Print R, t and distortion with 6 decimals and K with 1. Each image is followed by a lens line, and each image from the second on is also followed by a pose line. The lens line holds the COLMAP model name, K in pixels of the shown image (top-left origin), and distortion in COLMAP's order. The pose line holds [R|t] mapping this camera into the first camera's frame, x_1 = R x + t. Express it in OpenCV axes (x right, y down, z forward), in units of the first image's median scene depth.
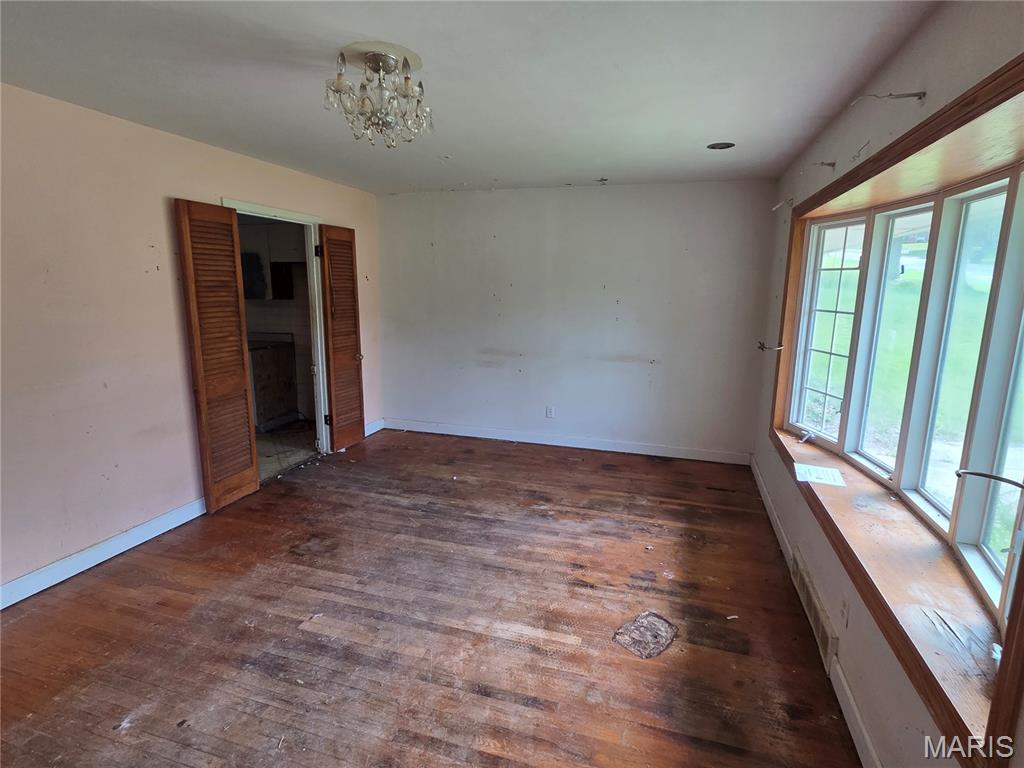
lens RADIAL K [[528.8, 0, 515.7], [0, 528.8, 382.8], [0, 0, 1]] dist [-0.001948, -0.000814]
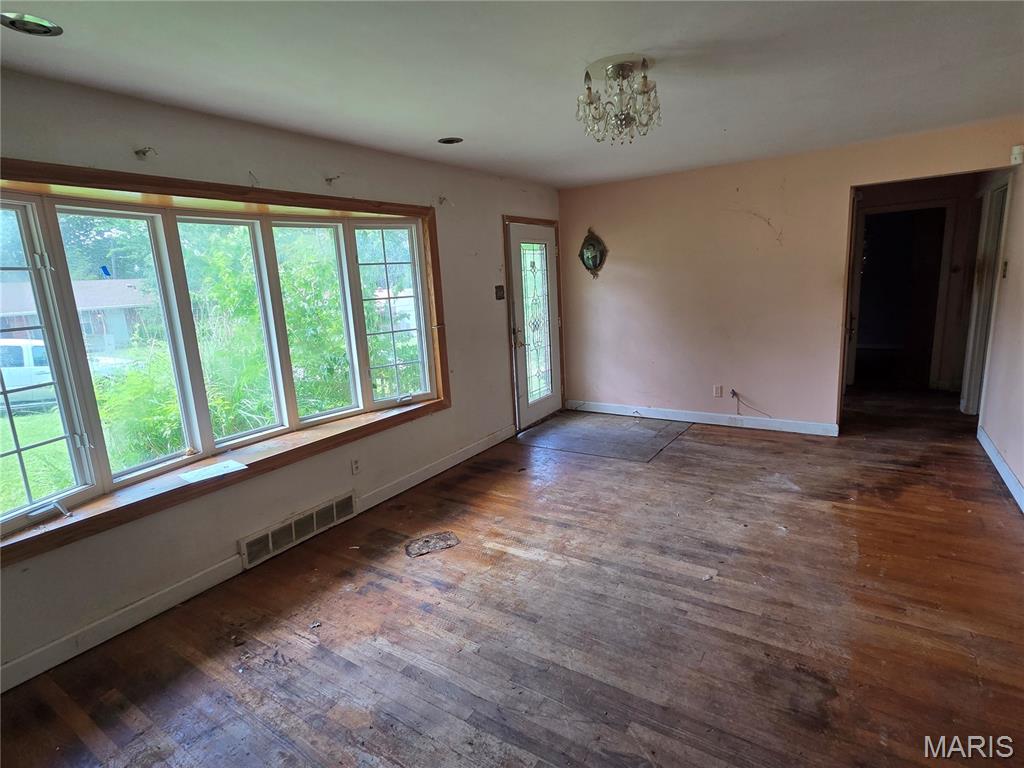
lens RADIAL K [[528.8, 0, 515.6], [0, 528.8, 383.3], [0, 0, 1]] dist [-0.001948, -0.000814]
pose [[-0.960356, -0.019315, 0.278108, -0.290102], [0.089080, 0.924034, 0.371787, -0.339262], [-0.264163, 0.381821, -0.885681, 1.858571]]
